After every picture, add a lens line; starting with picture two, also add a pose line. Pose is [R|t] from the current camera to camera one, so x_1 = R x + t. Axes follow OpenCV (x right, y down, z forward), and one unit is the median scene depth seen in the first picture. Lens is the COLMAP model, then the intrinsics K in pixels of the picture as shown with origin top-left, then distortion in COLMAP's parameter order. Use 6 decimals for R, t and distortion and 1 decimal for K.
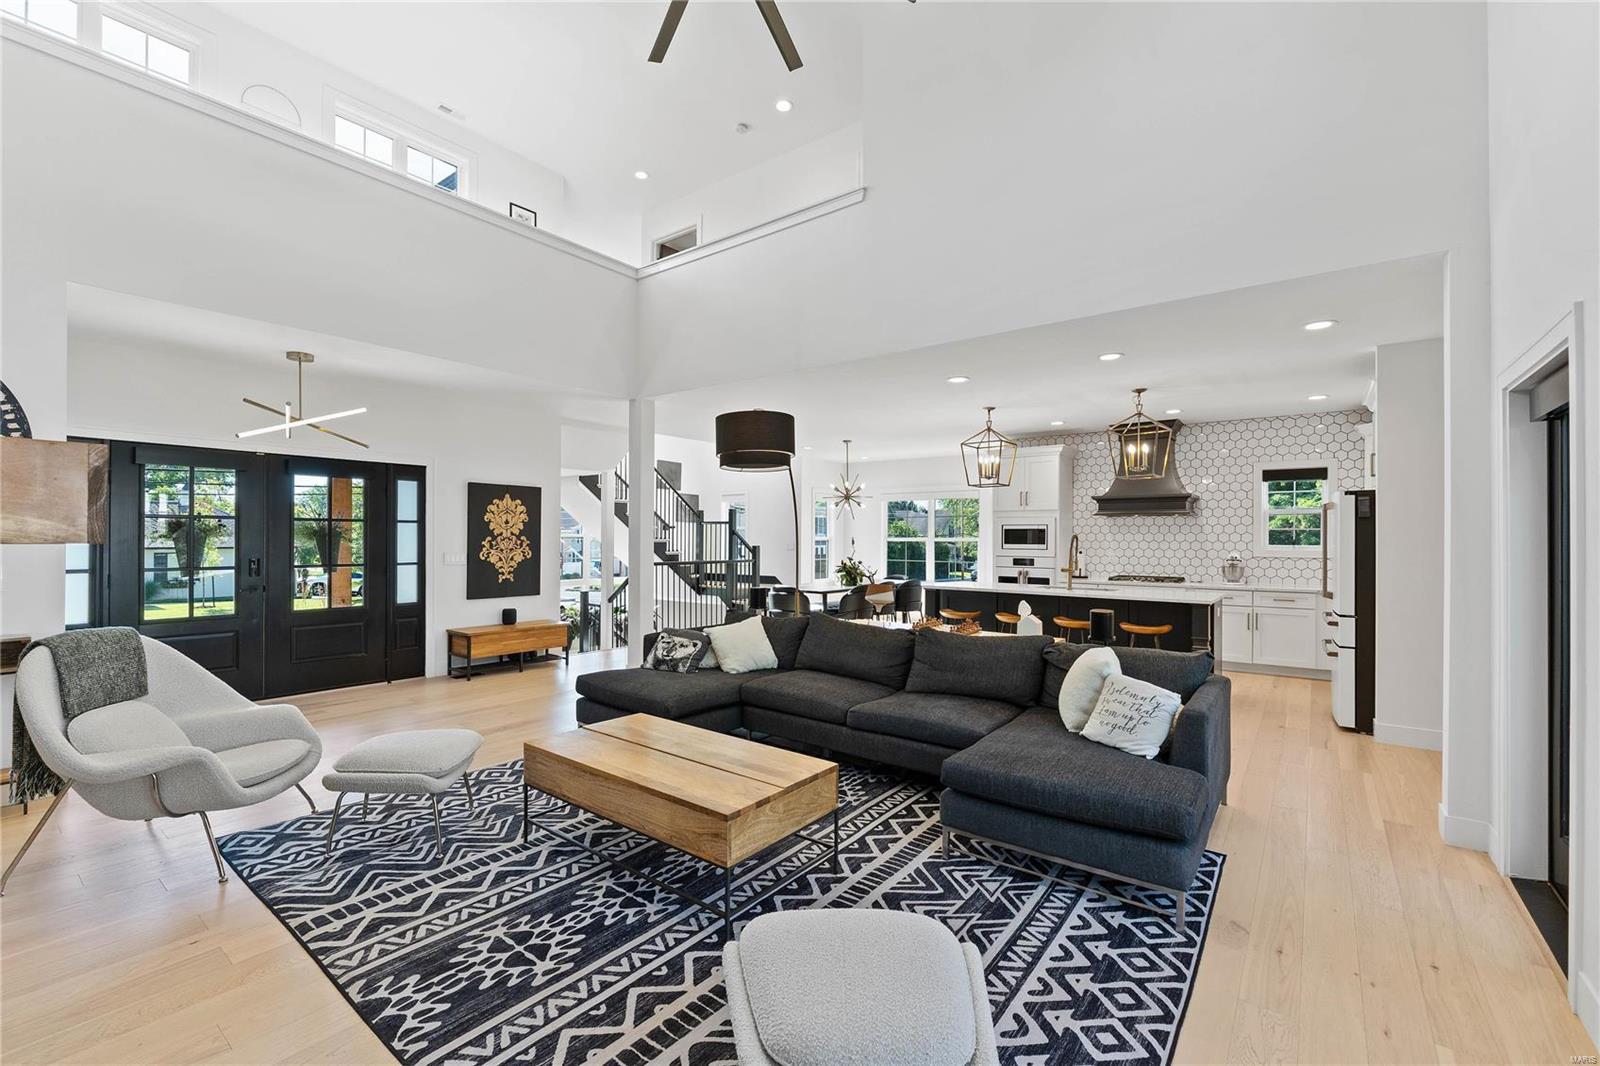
lens RADIAL K [[676.4, 0, 801.5], [0, 676.4, 542.7], [0, 0, 1]] dist [-0.008015, -0.000277]
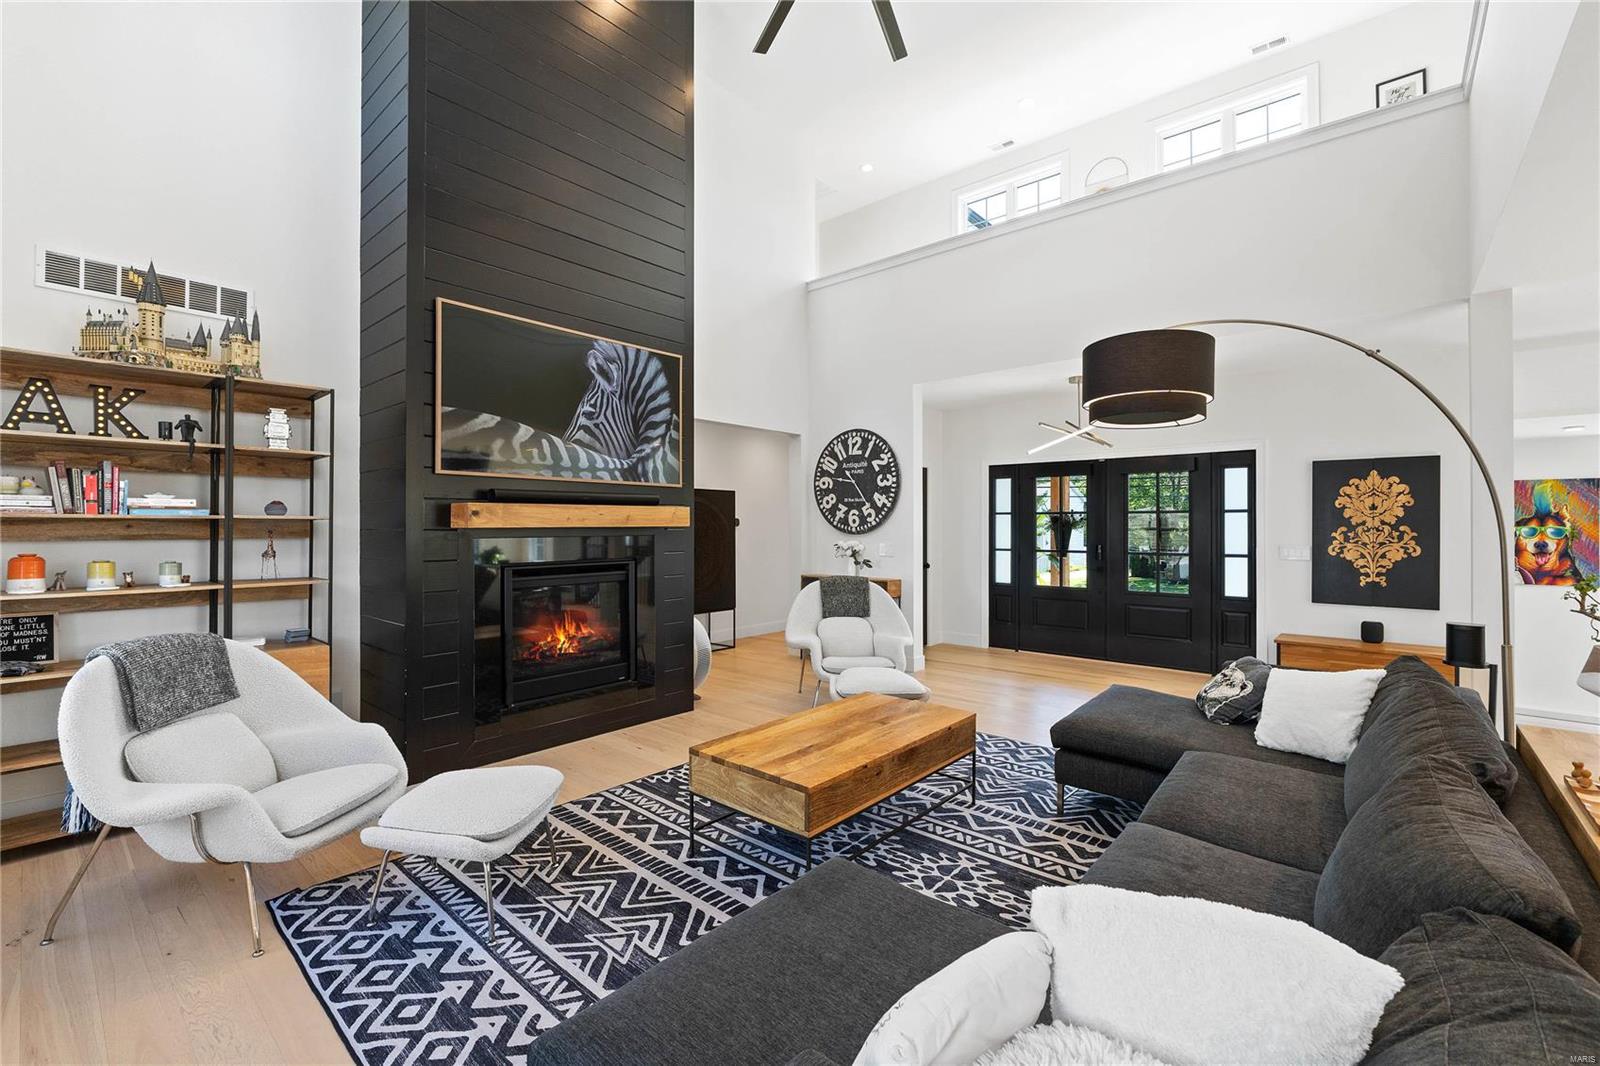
lens RADIAL K [[676.4, 0, 807.6], [0, 676.4, 519.7], [0, 0, 1]] dist [-0.008015, -0.000277]
pose [[-0.056253, -0.014800, -0.998307, 0.360858], [-0.008713, 0.999859, -0.014332, -0.000176], [0.998379, 0.007892, -0.056375, 0.414248]]
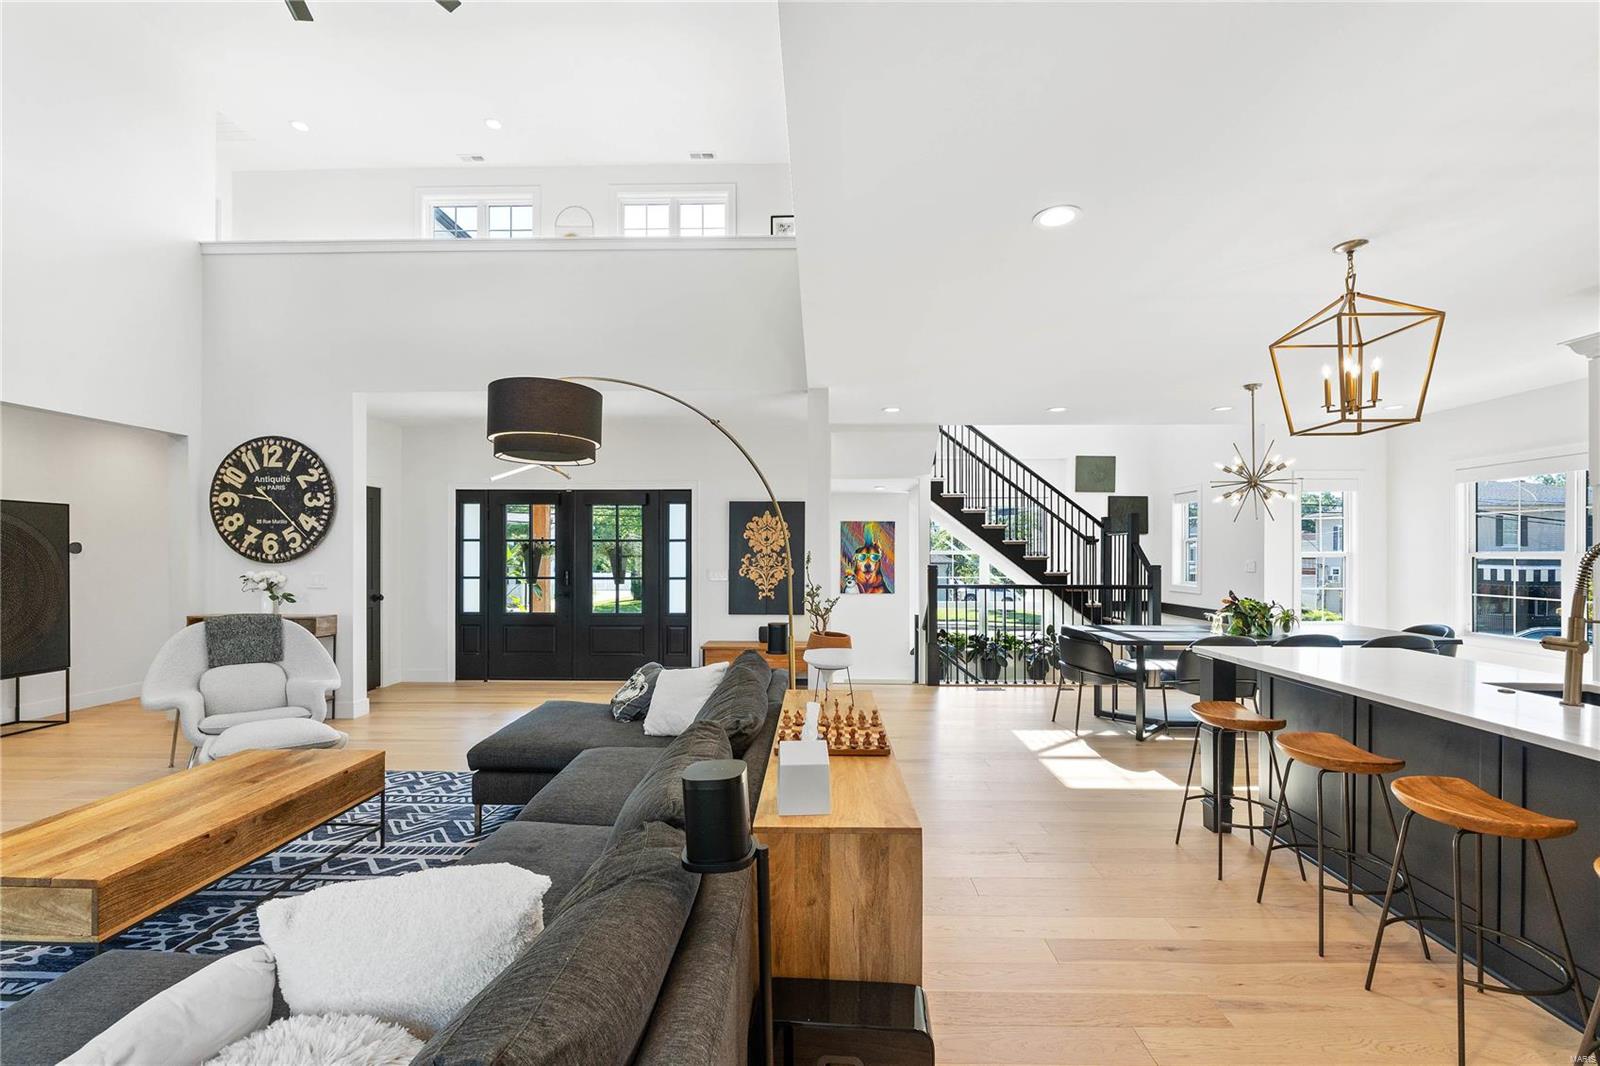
lens RADIAL K [[676.4, 0, 805.2], [0, 676.4, 549.0], [0, 0, 1]] dist [-0.008015, -0.000277]
pose [[0.590262, -0.010255, -0.807147, 0.406936], [-0.003300, 0.999880, -0.015117, -0.000744], [0.807205, 0.011587, 0.590158, 0.466062]]
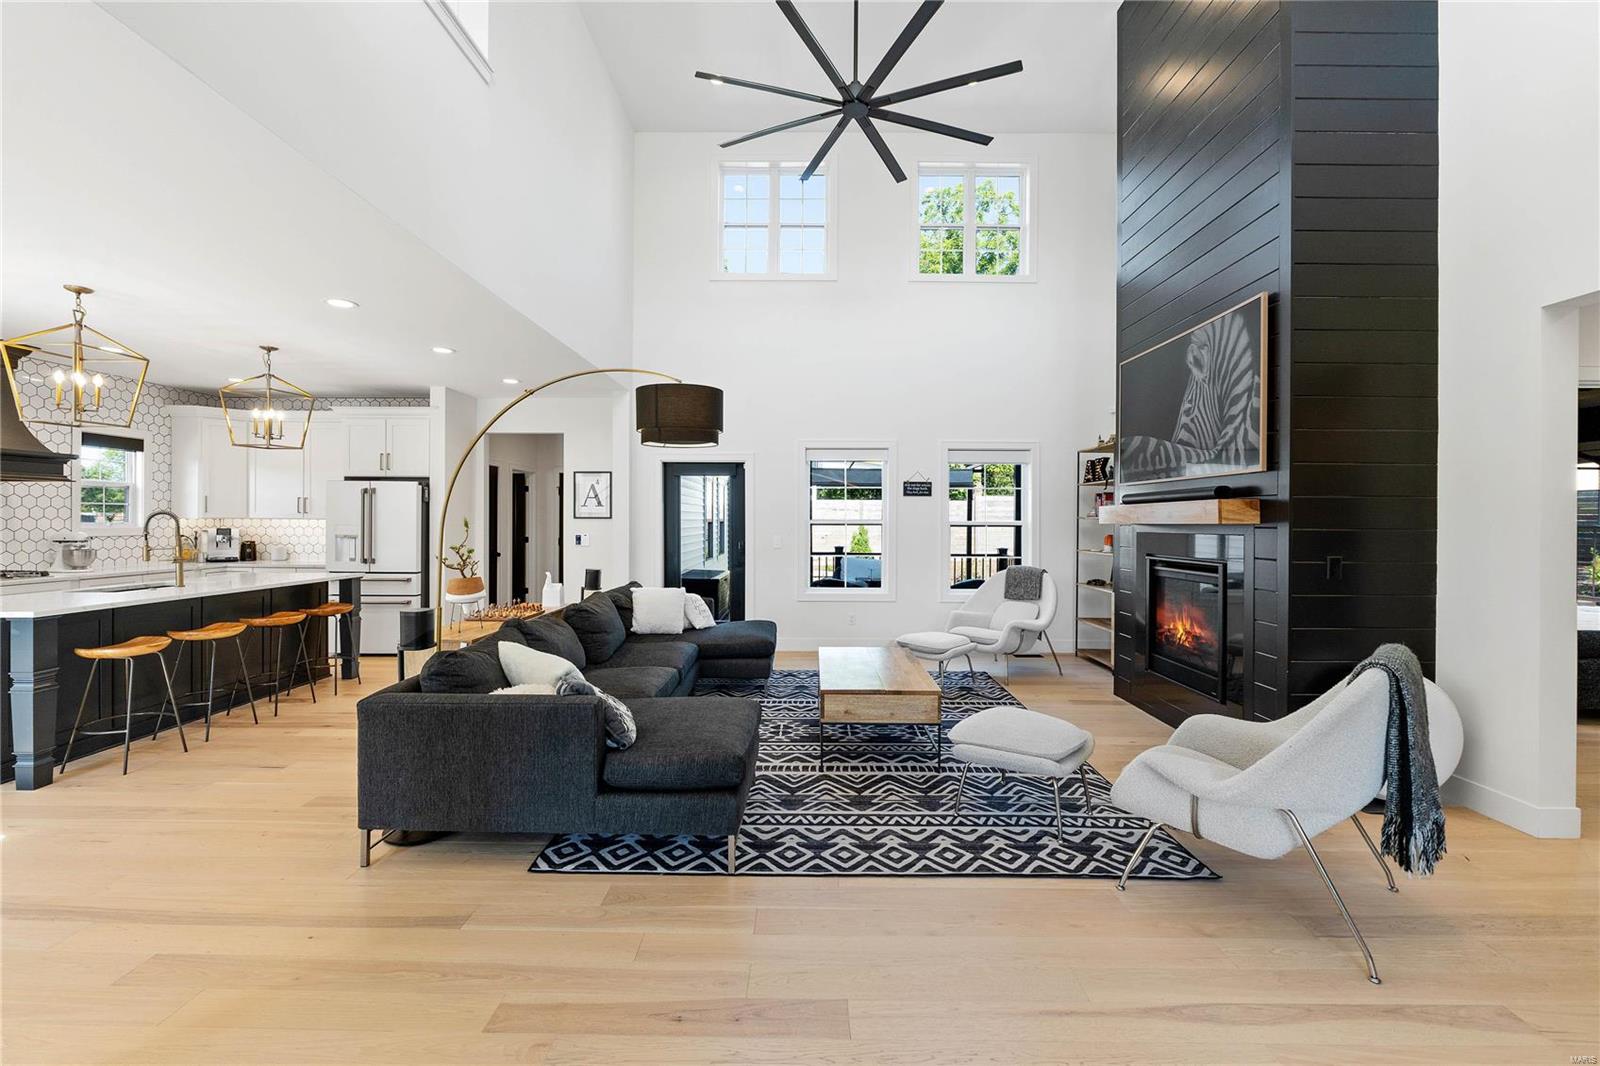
lens RADIAL K [[676.4, 0, 799.9], [0, 676.4, 520.0], [0, 0, 1]] dist [-0.008015, -0.000277]
pose [[-0.598400, -0.009037, 0.801146, -0.532354], [-0.002502, 0.999953, 0.009411, -0.009381], [-0.801194, 0.003627, -0.598394, 0.834058]]
